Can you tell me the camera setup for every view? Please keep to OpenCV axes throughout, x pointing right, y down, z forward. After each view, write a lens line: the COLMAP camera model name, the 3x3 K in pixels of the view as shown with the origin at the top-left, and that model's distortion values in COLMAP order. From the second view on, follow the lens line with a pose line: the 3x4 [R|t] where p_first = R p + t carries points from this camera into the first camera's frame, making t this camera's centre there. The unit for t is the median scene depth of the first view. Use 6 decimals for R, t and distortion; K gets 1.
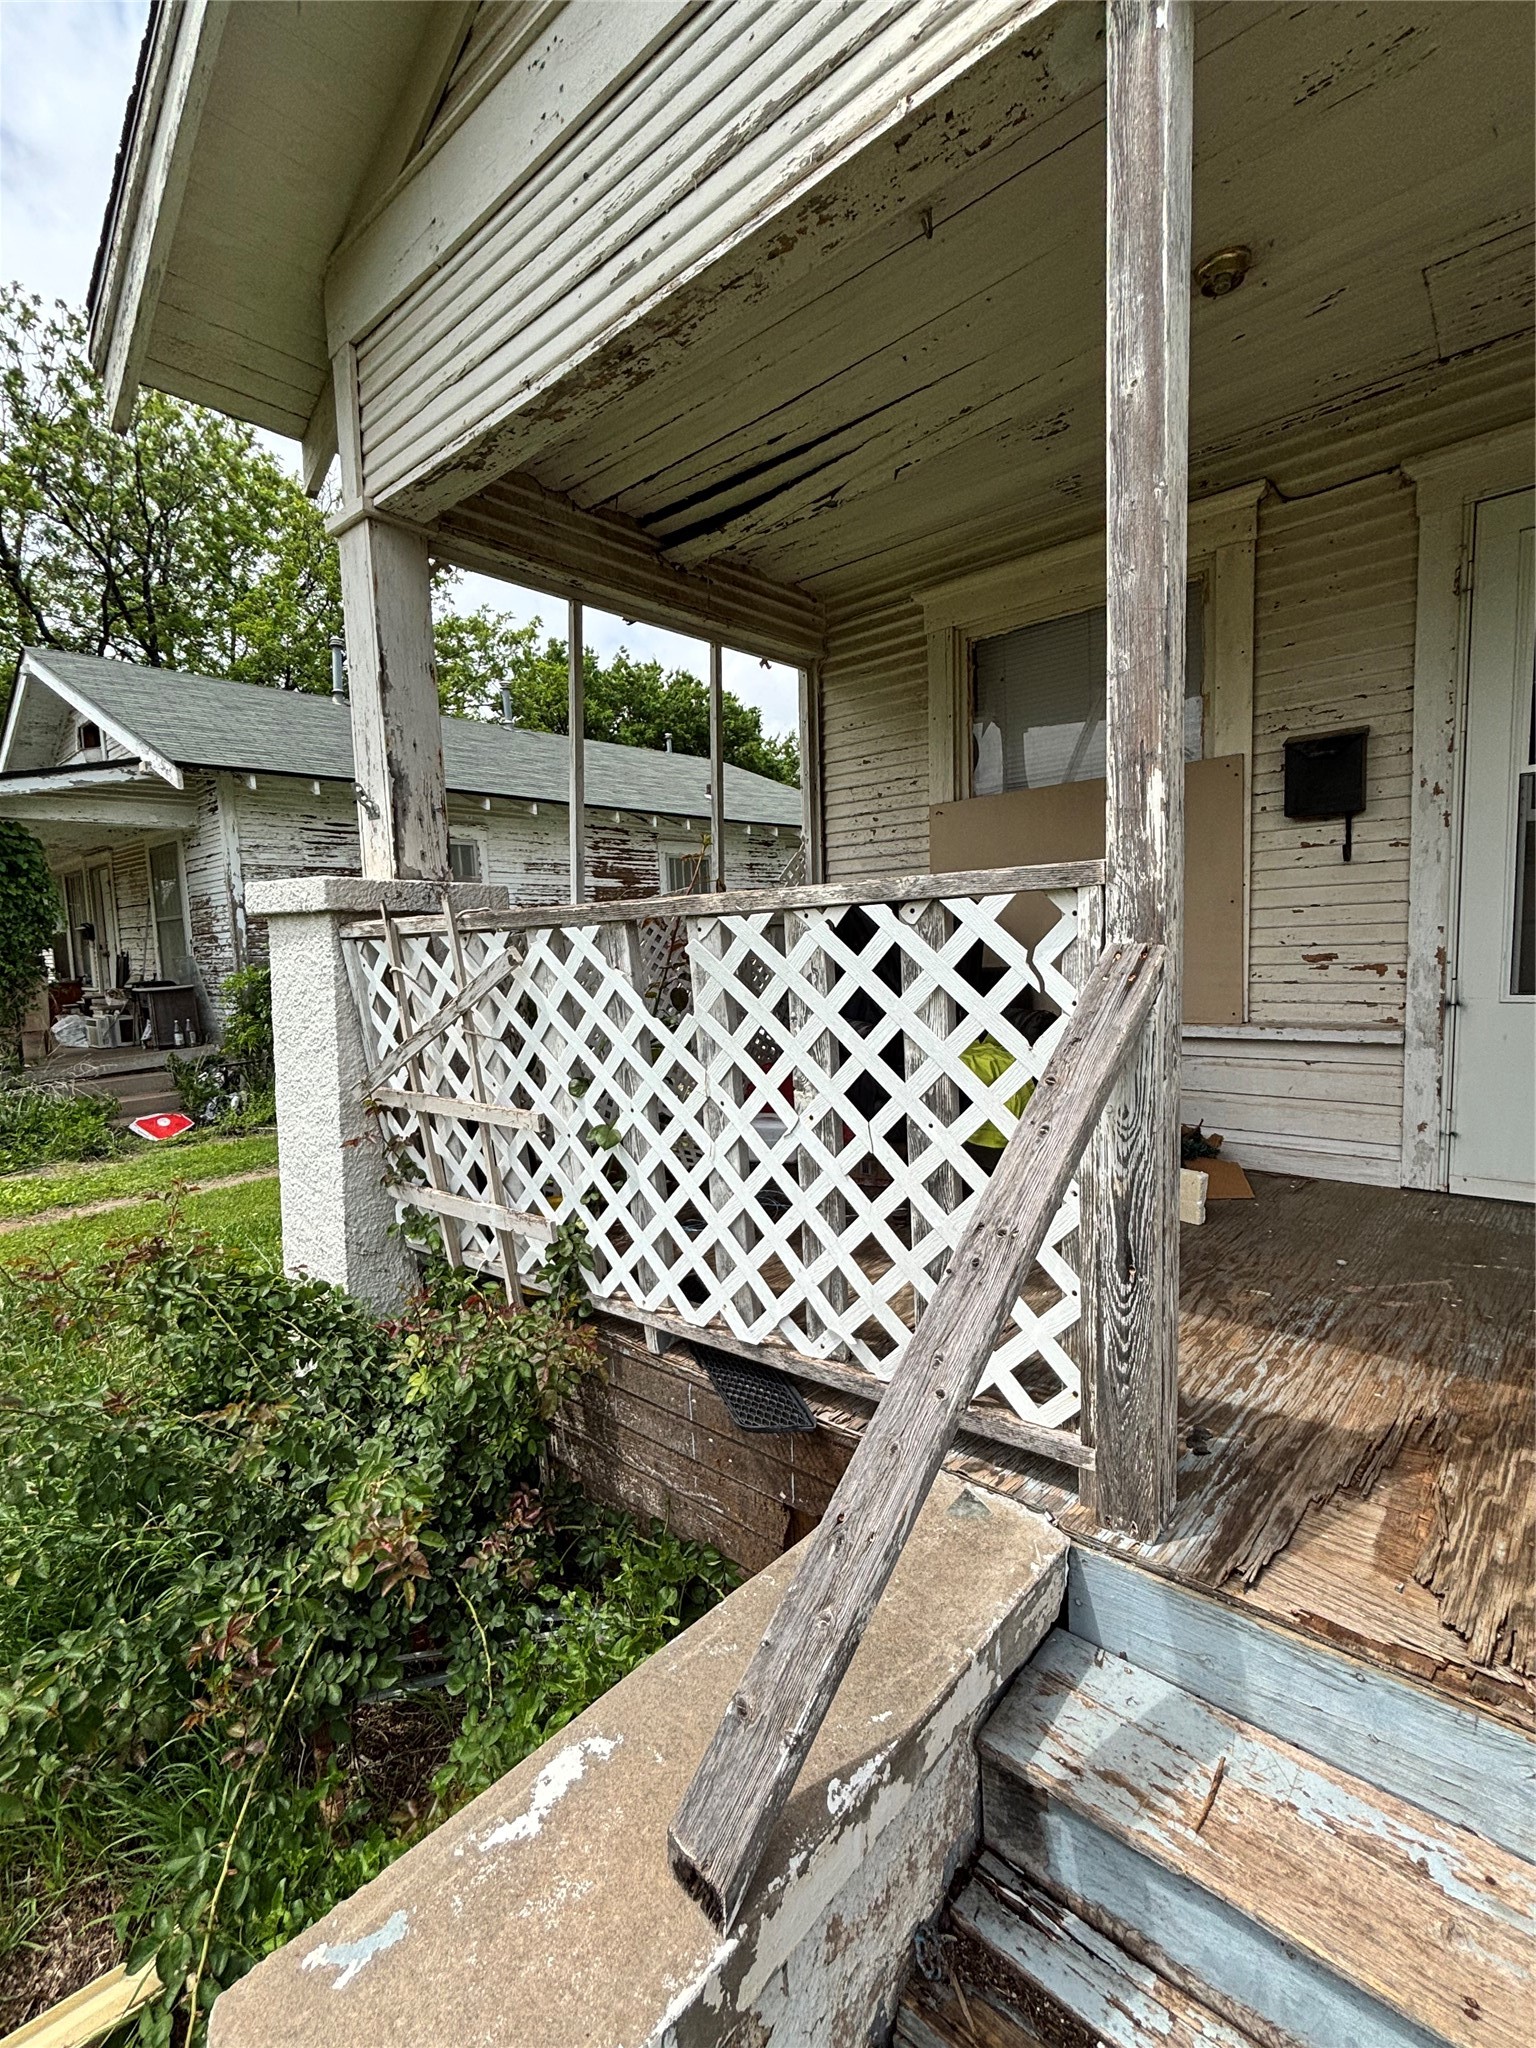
lens RADIAL K [[908.0, 0, 778.6], [0, 908.0, 1020.5], [0, 0, 1]] dist [0.000140, 0.001257]
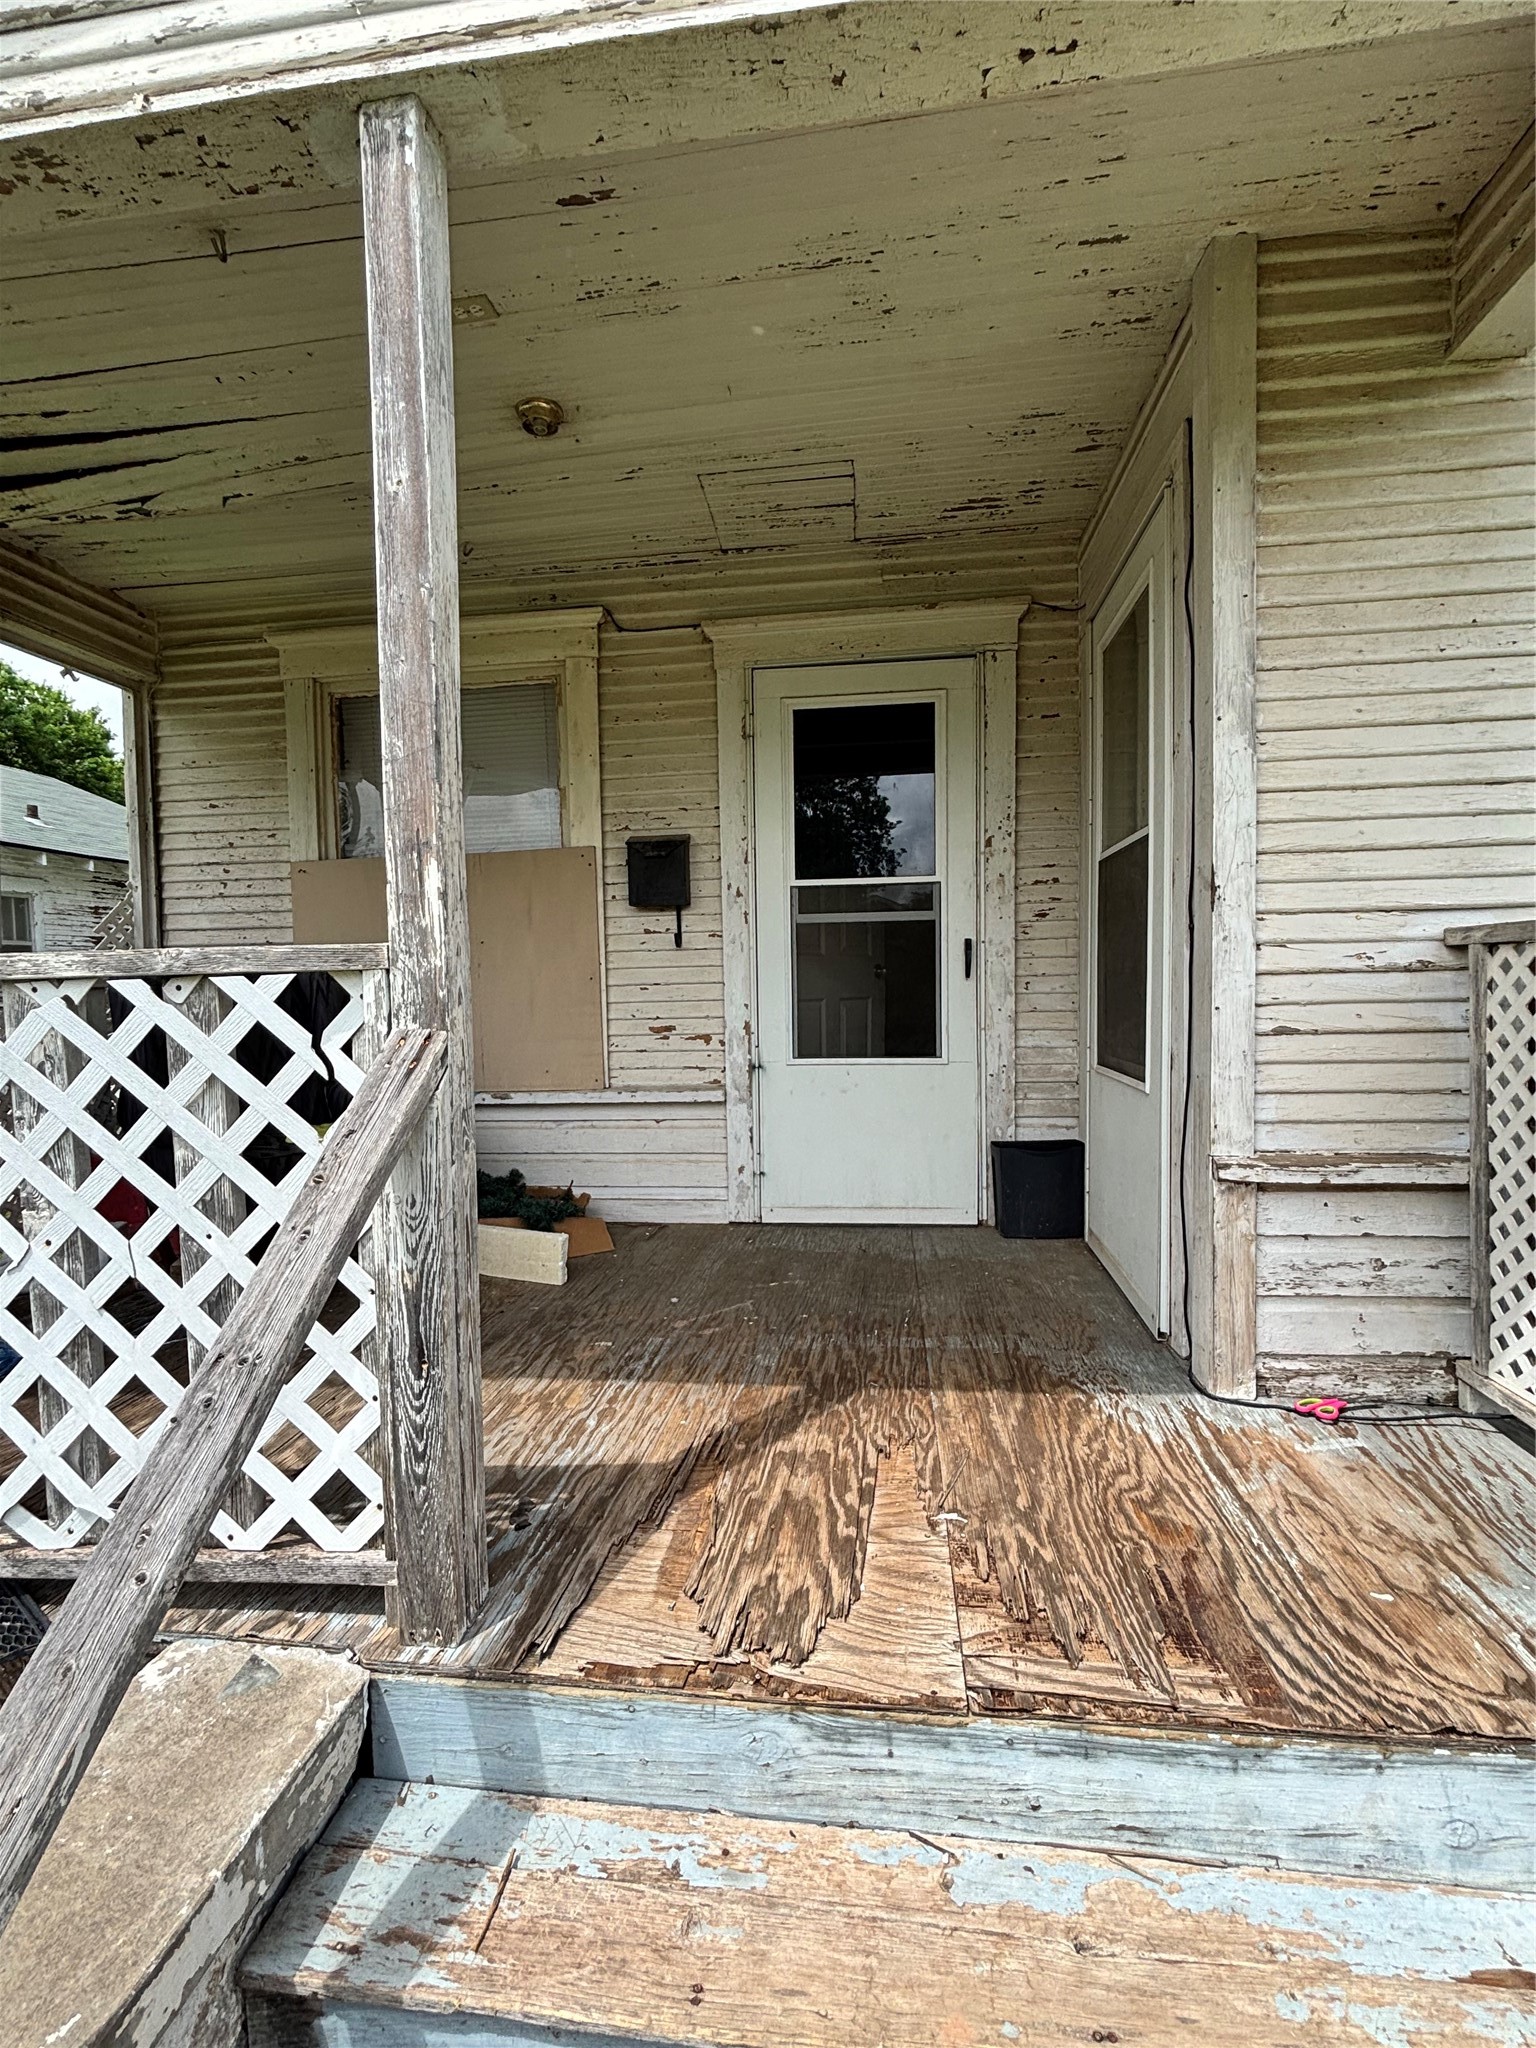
lens RADIAL K [[905.7, 0, 758.8], [0, 905.7, 1023.7], [0, 0, 1]] dist [0.001827, 0.000762]
pose [[0.831539, -0.003919, 0.555452, 0.127031], [0.040713, 0.997715, -0.053911, -0.018735], [-0.553972, 0.067443, 0.829799, -0.023626]]
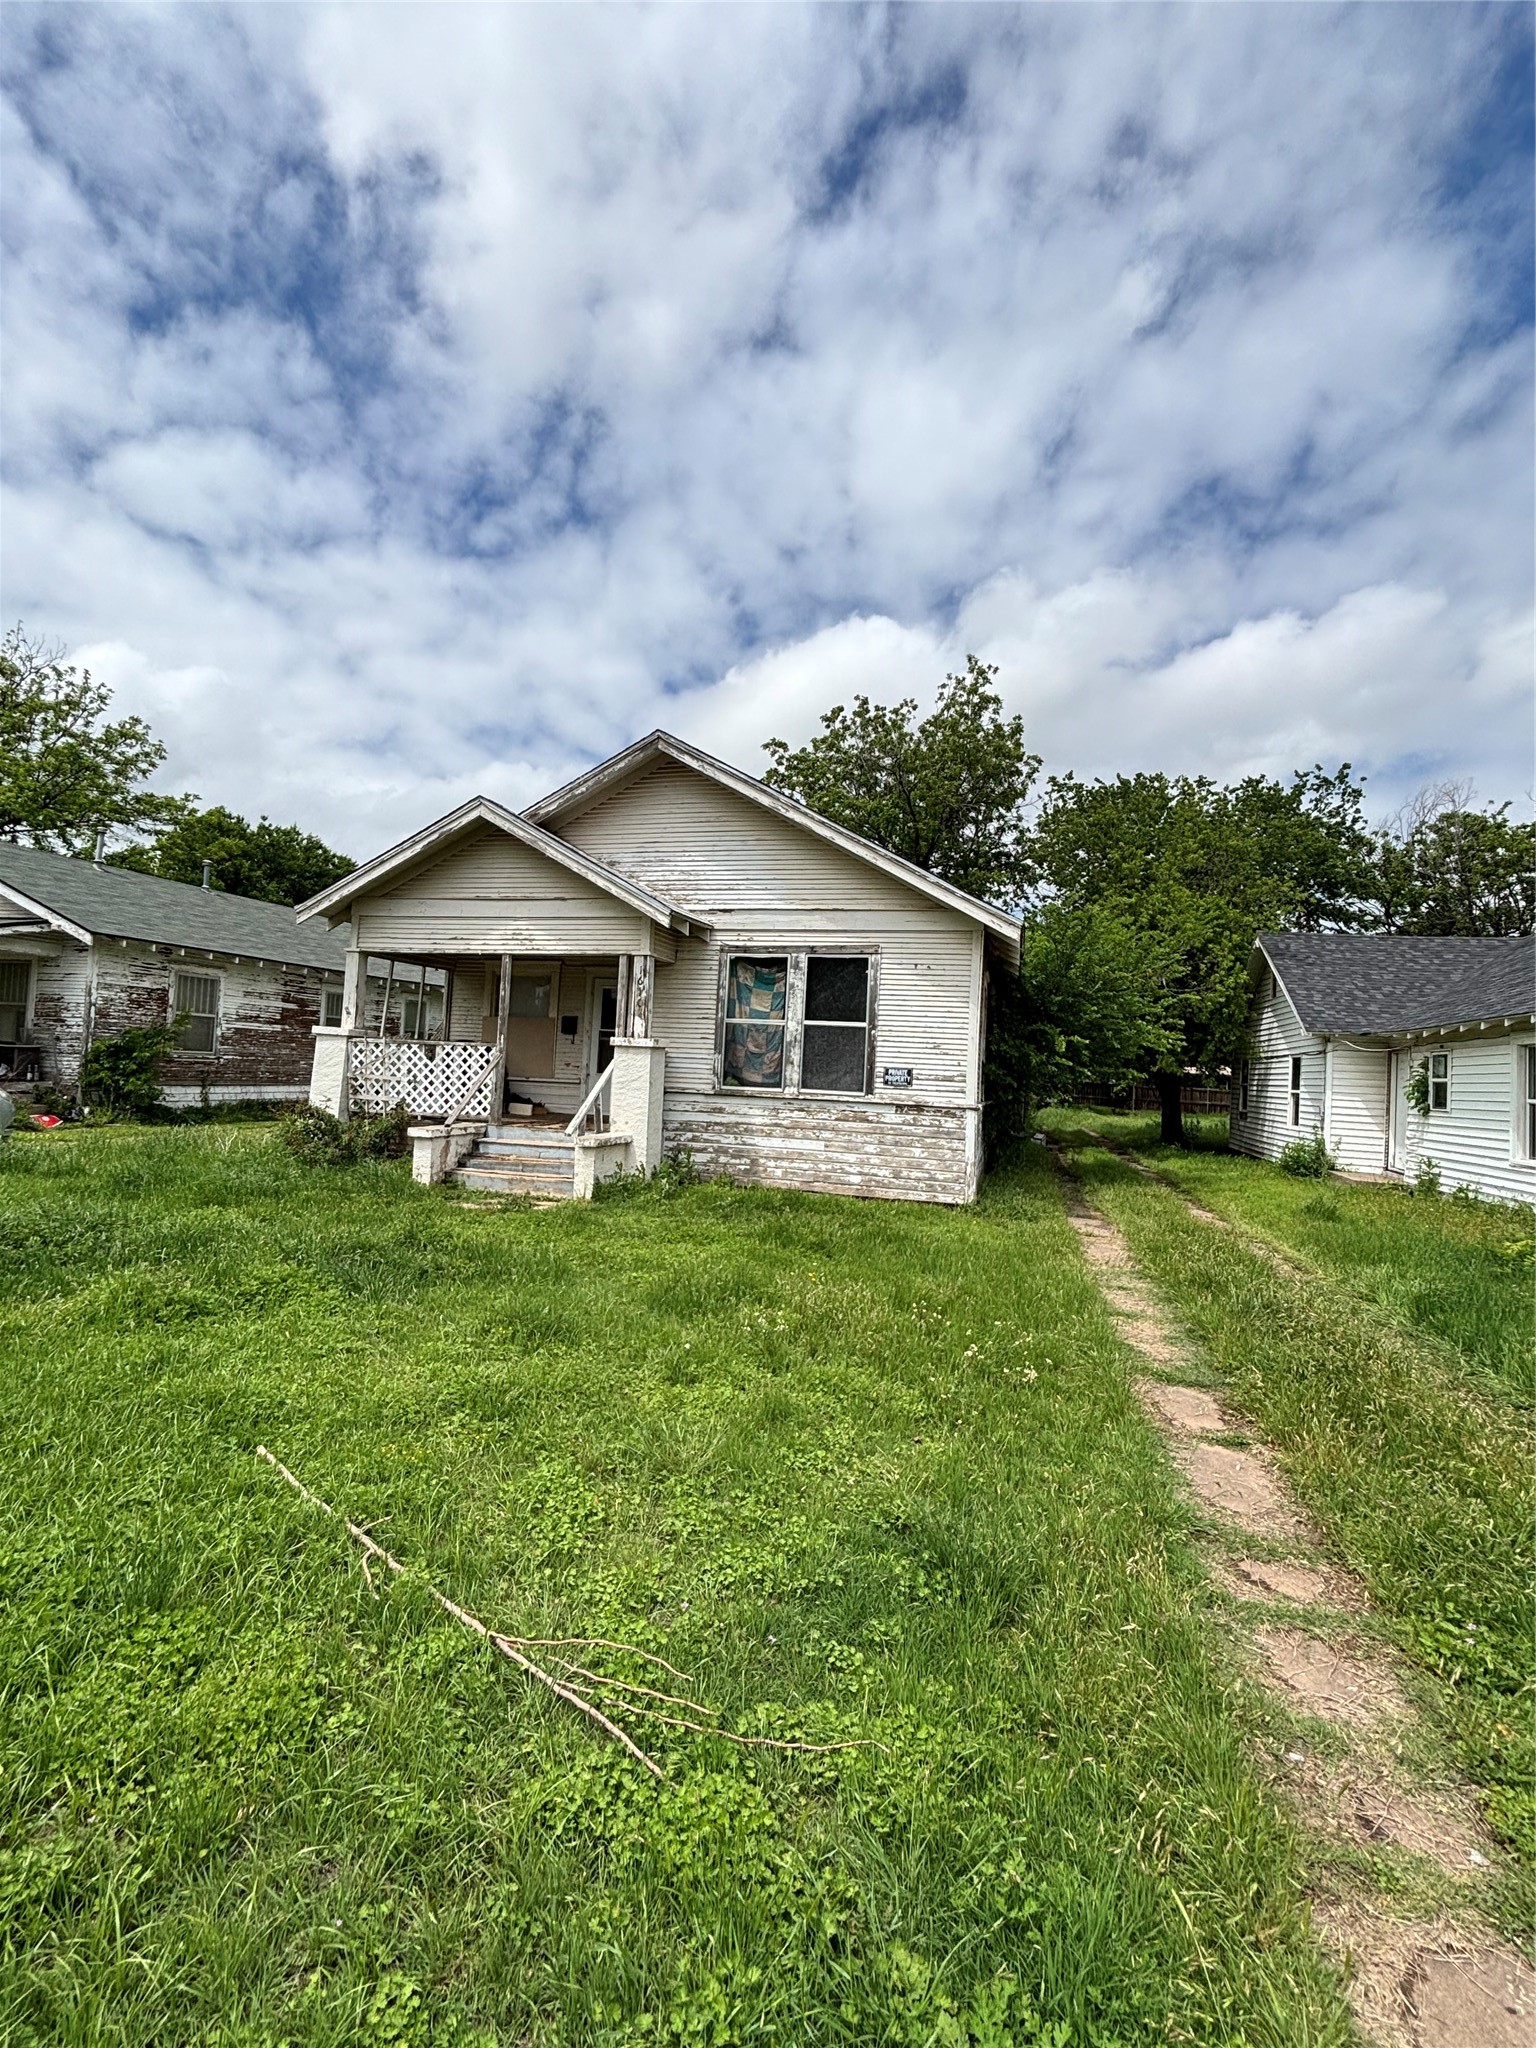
lens RADIAL K [[908.0, 0, 778.6], [0, 908.0, 1020.5], [0, 0, 1]] dist [0.000140, 0.001257]
pose [[0.890372, 0.102584, 0.443526, -0.959620], [-0.040166, 0.988182, -0.147927, 0.669163], [-0.453459, 0.113895, 0.883970, -6.816060]]
